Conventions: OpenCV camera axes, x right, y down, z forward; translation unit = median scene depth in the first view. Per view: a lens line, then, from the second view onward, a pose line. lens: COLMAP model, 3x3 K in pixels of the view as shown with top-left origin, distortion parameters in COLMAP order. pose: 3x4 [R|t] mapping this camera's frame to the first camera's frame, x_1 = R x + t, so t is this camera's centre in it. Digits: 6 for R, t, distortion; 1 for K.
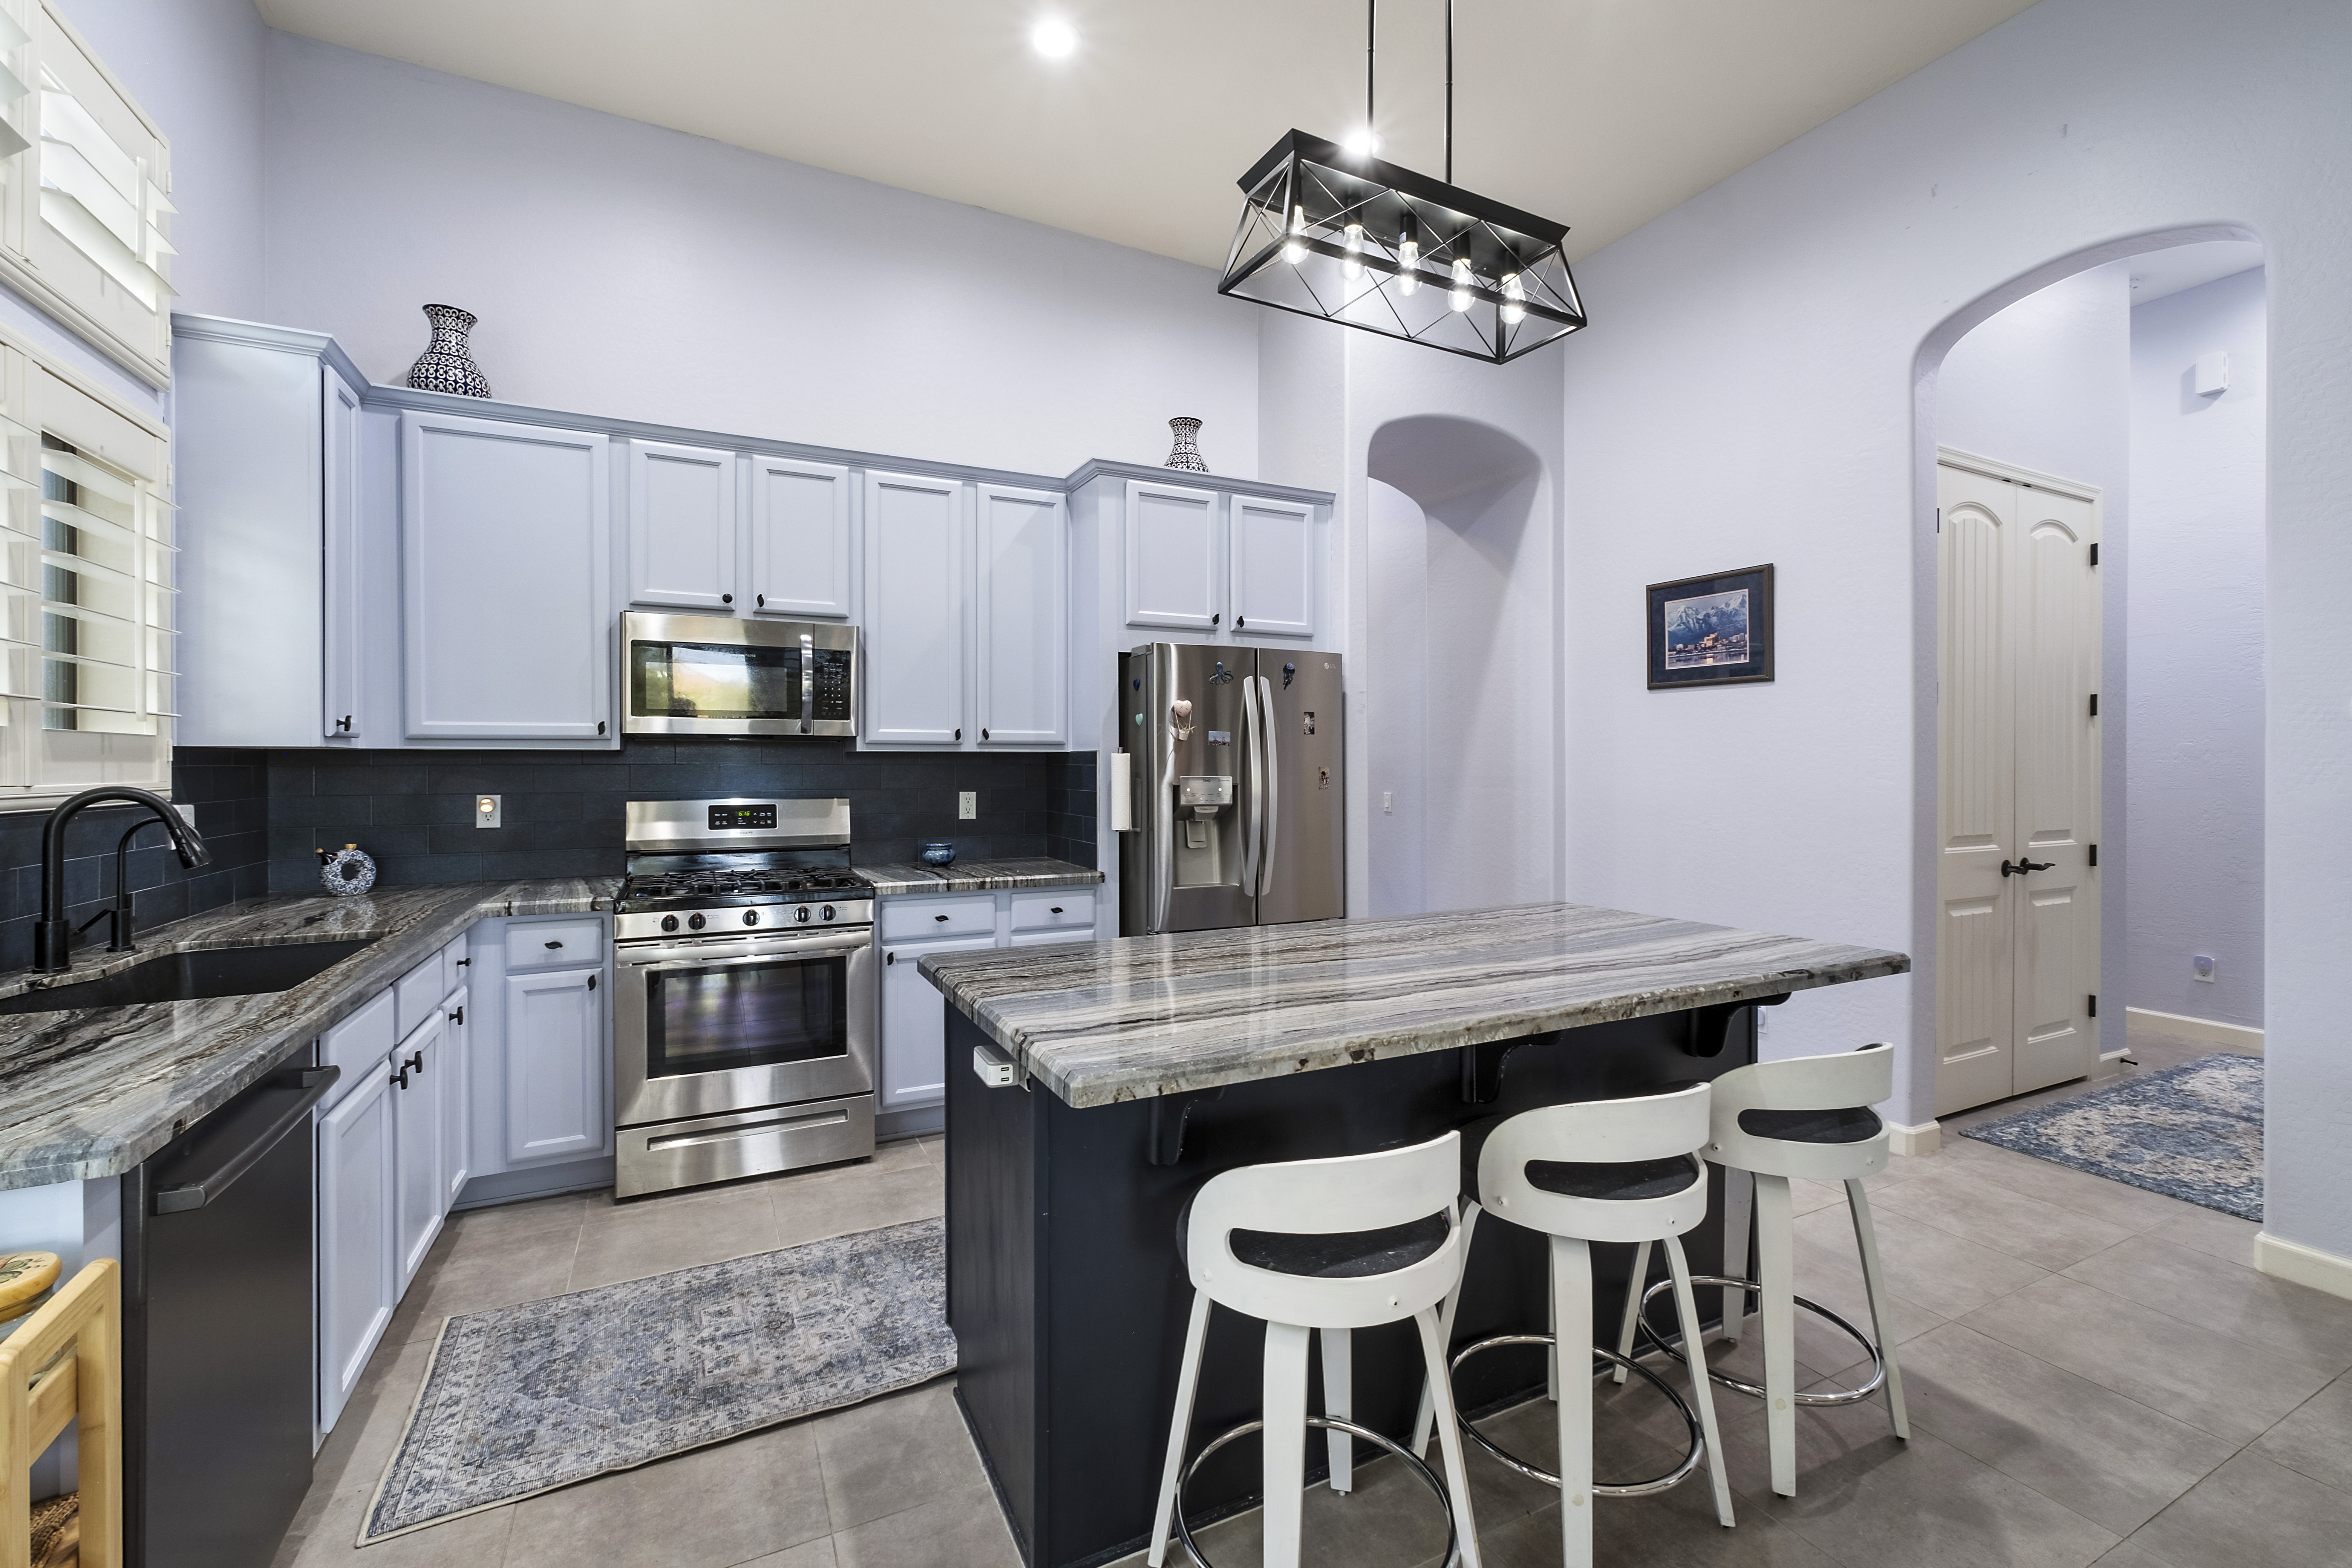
lens RADIAL K [[984.1, 0, 1181.8], [0, 984.1, 775.3], [0, 0, 1]] dist [-0.005923, 0.000801]
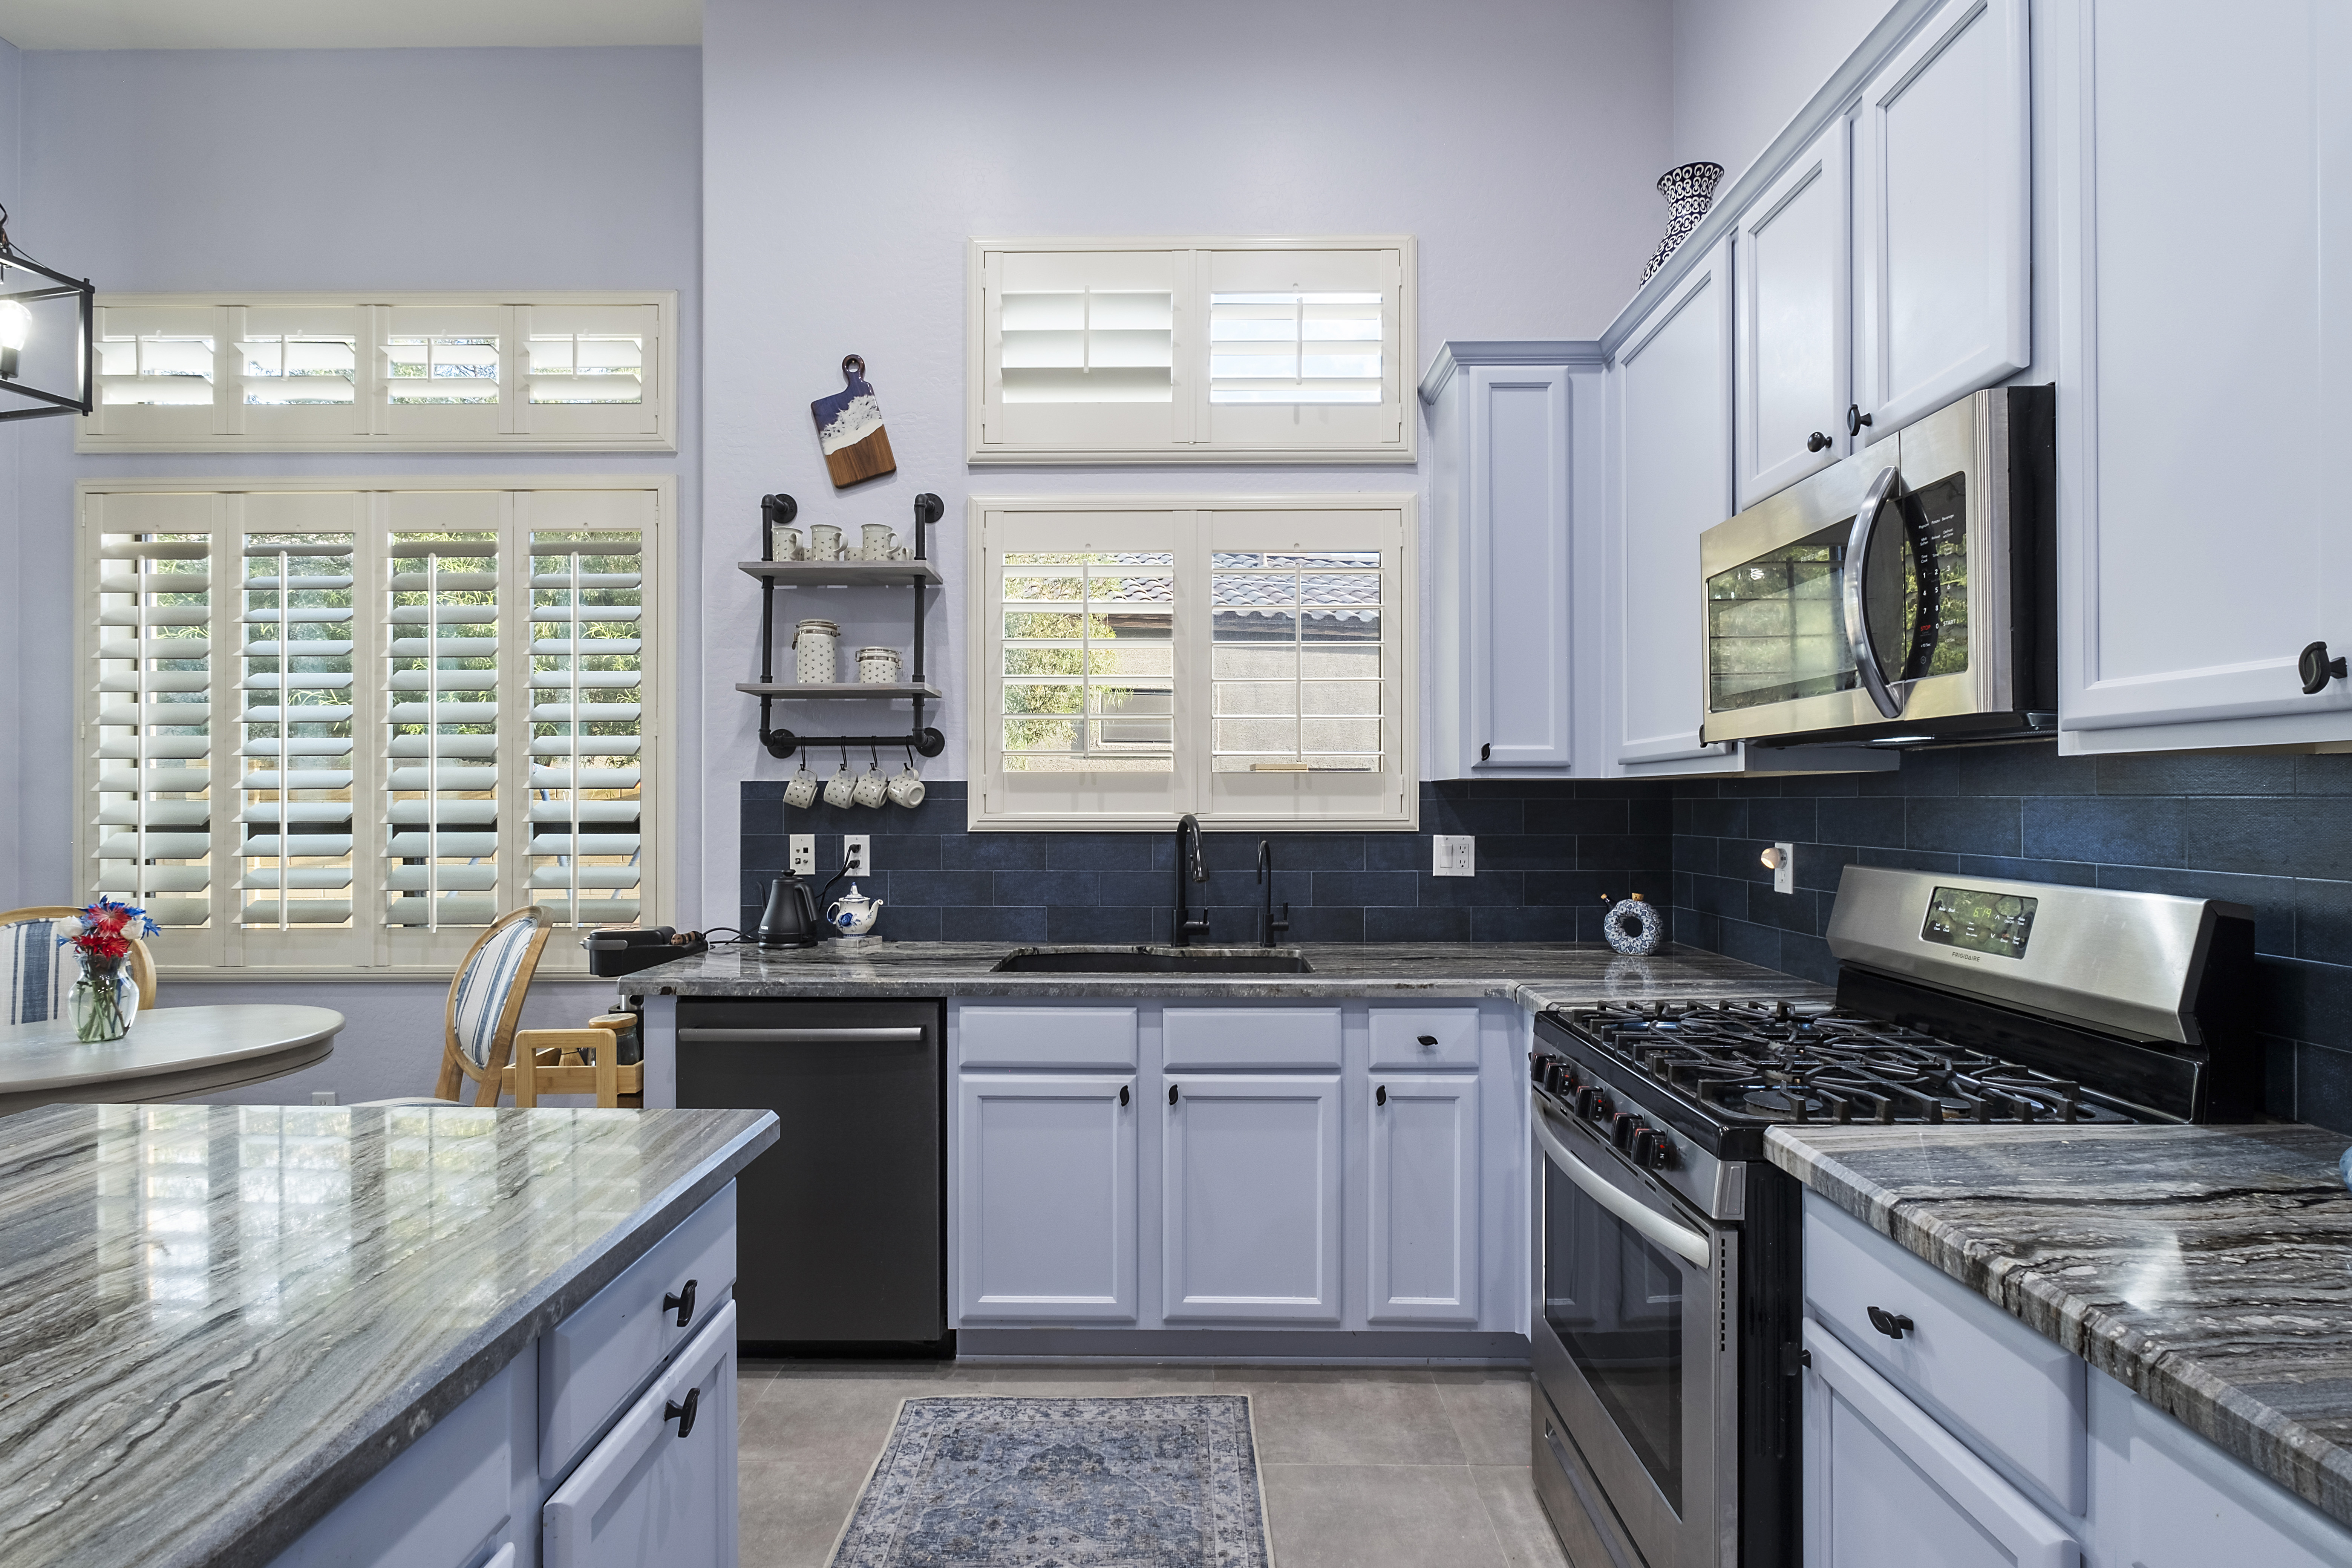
lens RADIAL K [[1109.3, 0, 1180.1], [0, 1109.3, 795.8], [0, 0, 1]] dist [-0.003116, -0.000192]
pose [[-0.460848, -0.000735, -0.887479, 0.140593], [-0.006746, 0.999974, 0.002675, -0.010725], [0.887454, 0.007220, -0.460841, 0.941766]]
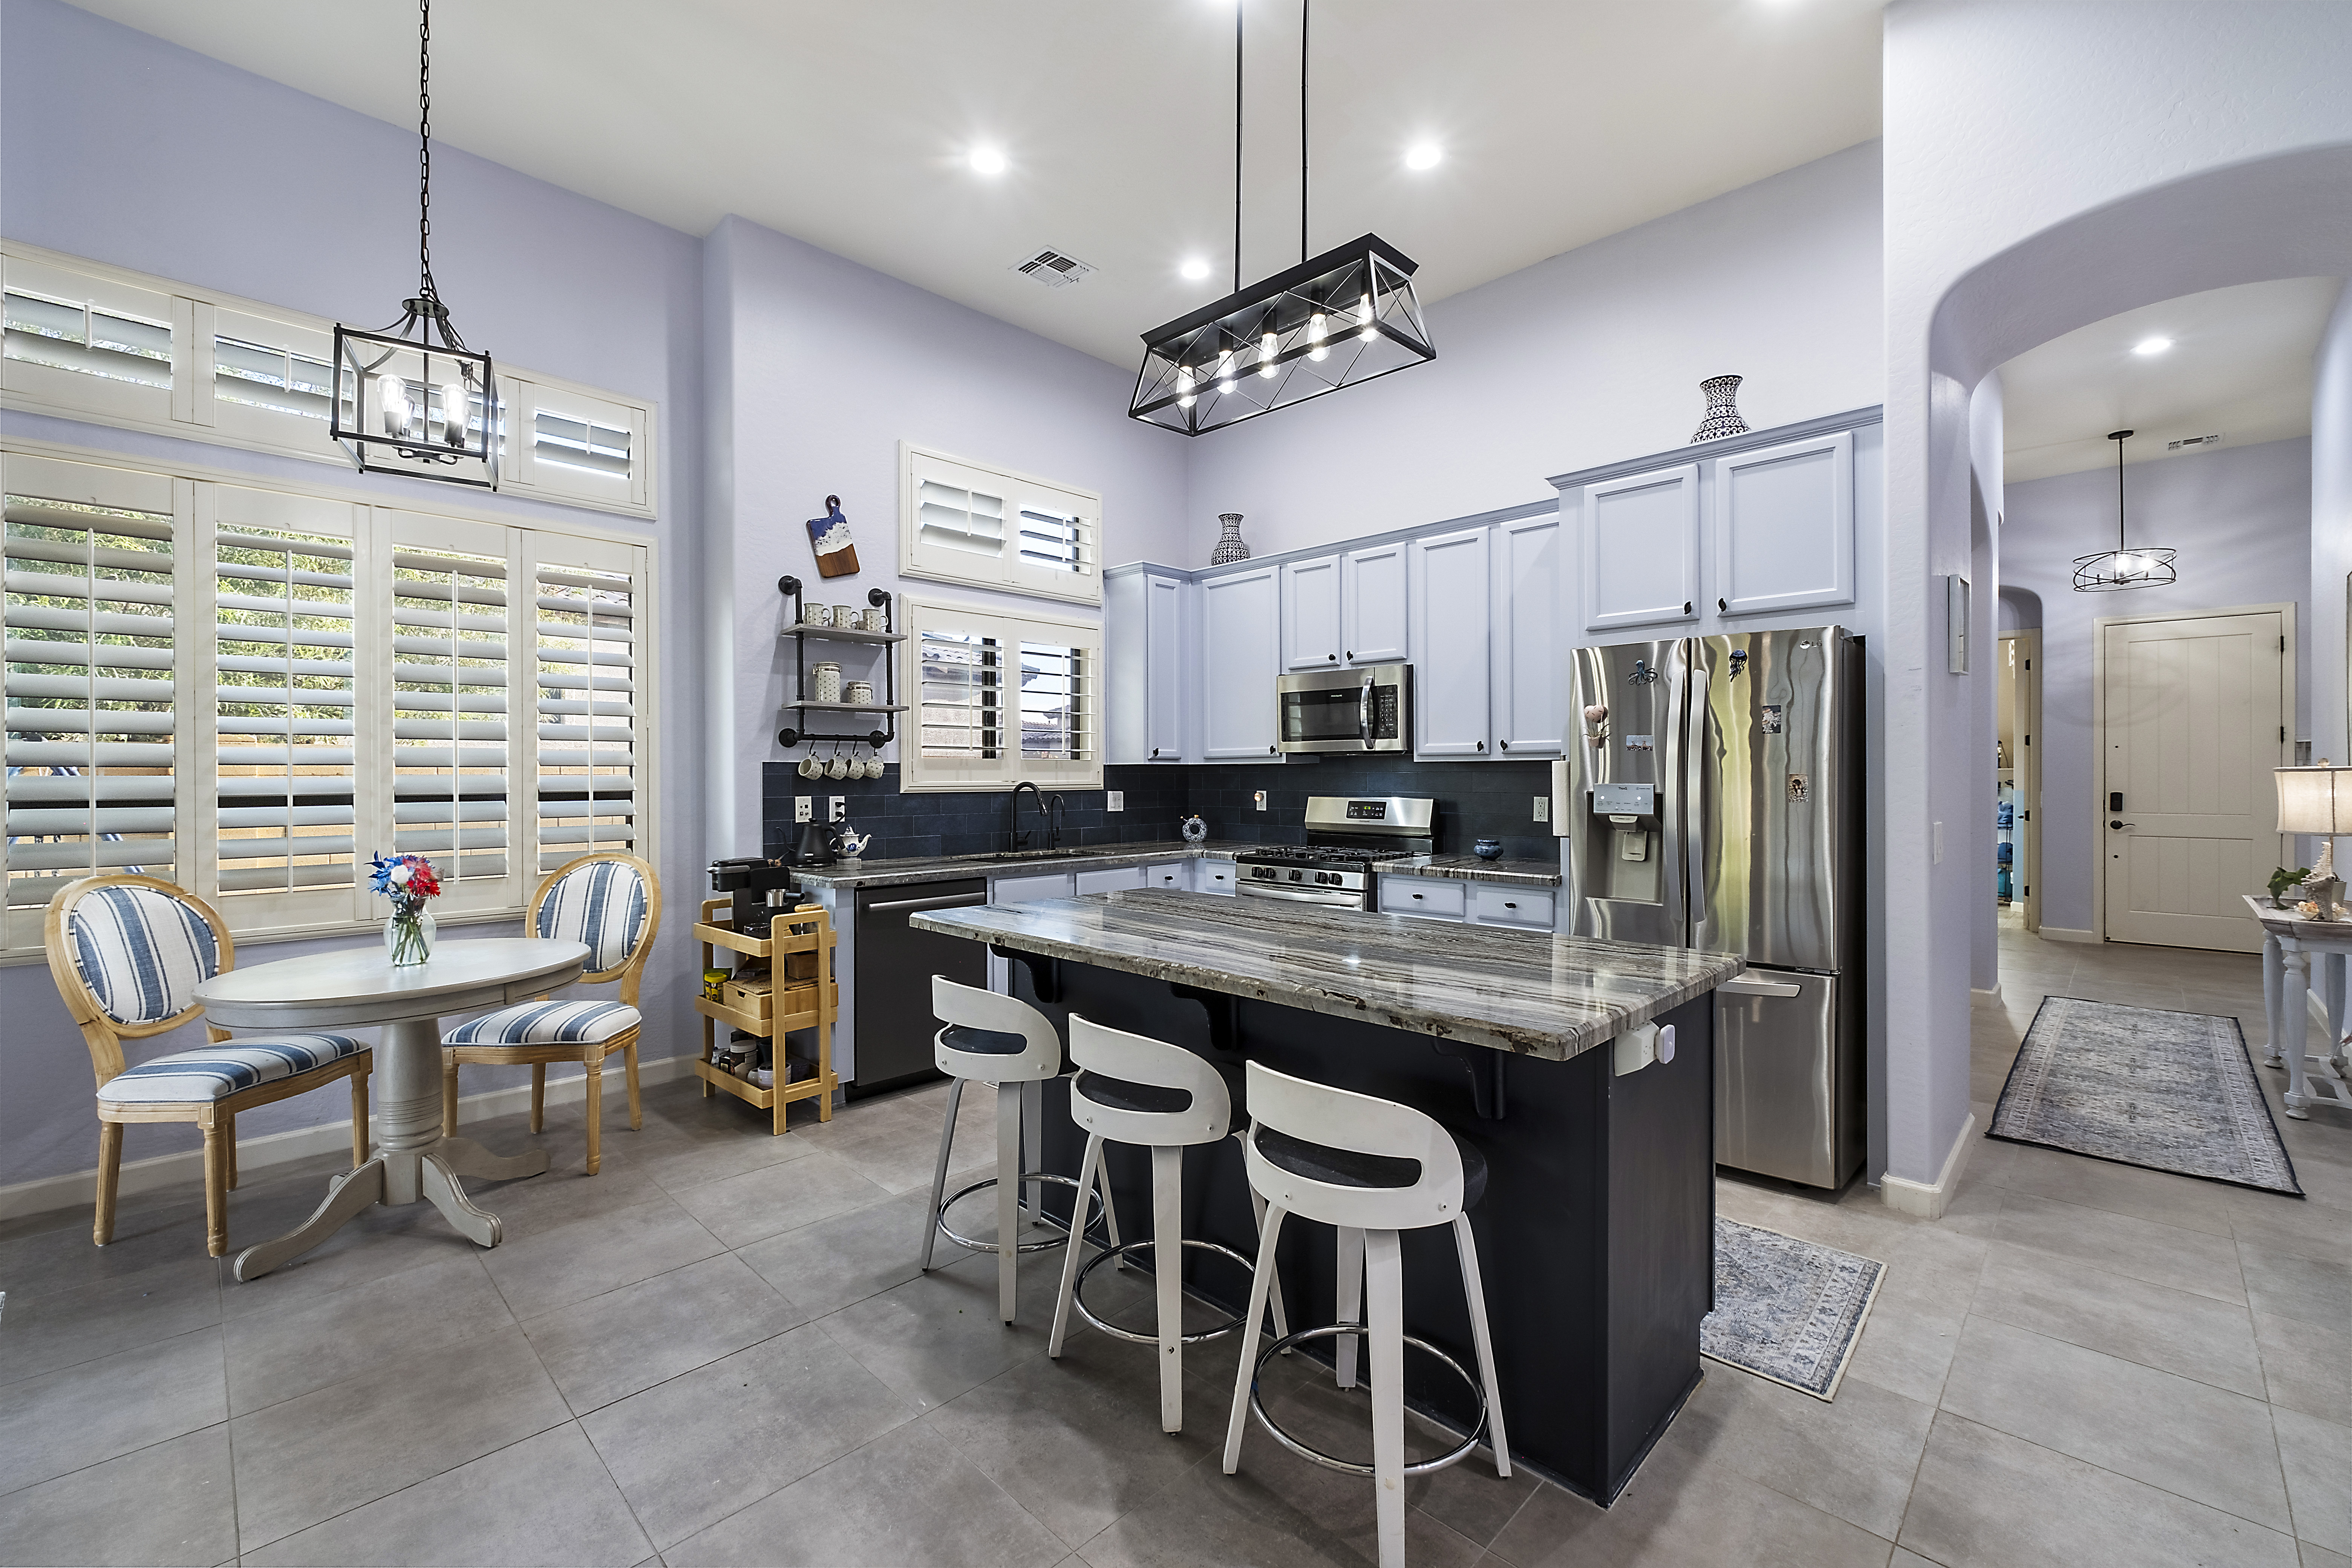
lens RADIAL K [[984.1, 0, 1181.8], [0, 984.1, 775.3], [0, 0, 1]] dist [-0.005923, 0.000801]
pose [[0.324047, 0.000633, -0.946041, 0.810168], [-0.006837, 0.999975, -0.001673, -0.002778], [0.946016, 0.007010, 0.324043, 0.310523]]
